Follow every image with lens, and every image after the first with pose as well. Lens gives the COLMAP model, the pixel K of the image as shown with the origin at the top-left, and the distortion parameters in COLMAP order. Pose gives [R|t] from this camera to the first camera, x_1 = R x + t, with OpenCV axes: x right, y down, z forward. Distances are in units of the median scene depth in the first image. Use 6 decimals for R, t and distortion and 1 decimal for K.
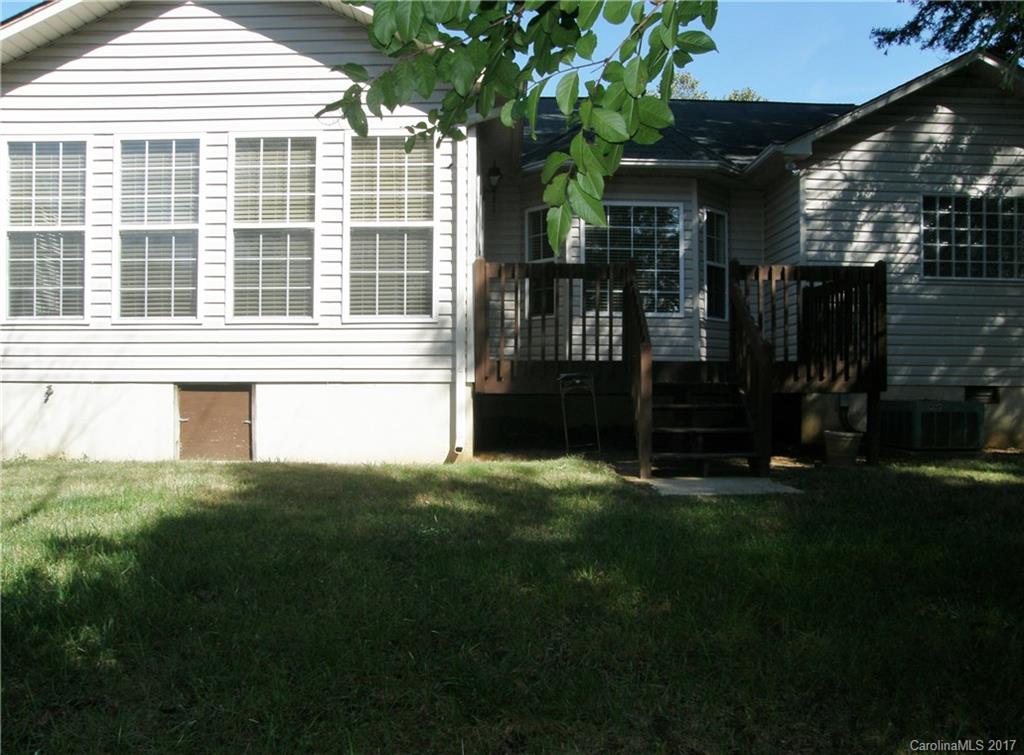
lens RADIAL K [[833.9, 0, 512.5], [0, 833.9, 378.1], [0, 0, 1]] dist [-0.153344, 0.121677]
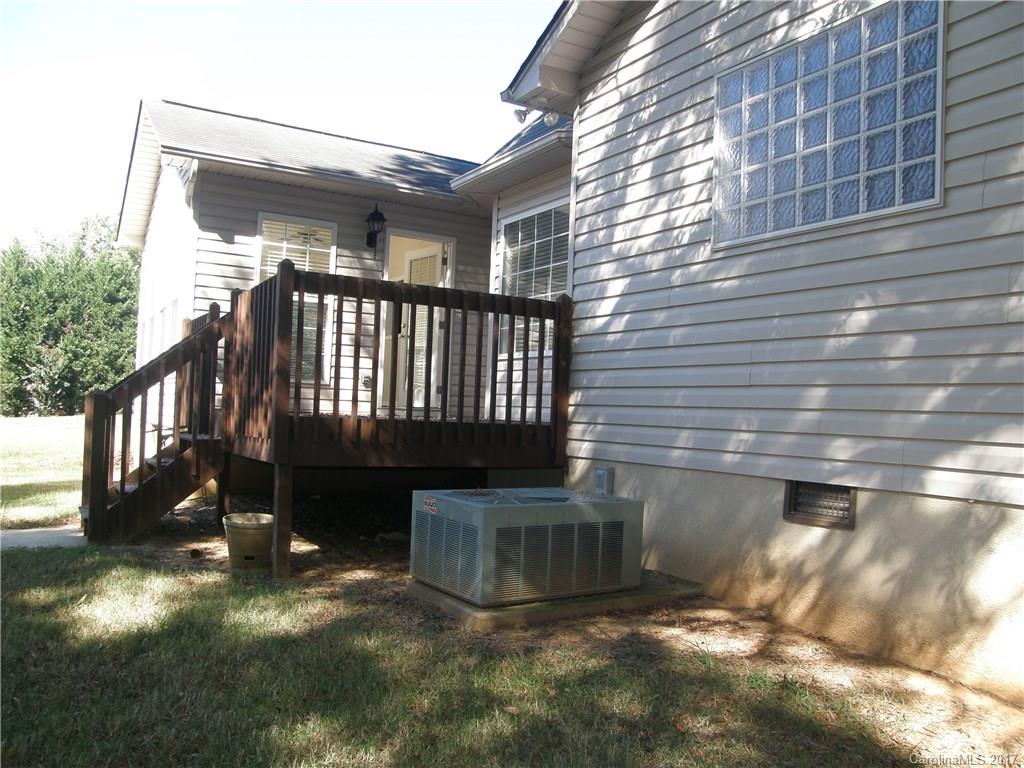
lens RADIAL K [[833.9, 0, 511.4], [0, 833.9, 385.9], [0, 0, 1]] dist [-0.153344, 0.121677]
pose [[0.496473, -0.017677, -0.867872, 0.871513], [-0.030513, 0.998819, -0.037799, -0.019341], [0.867516, 0.045247, 0.495347, 0.654686]]
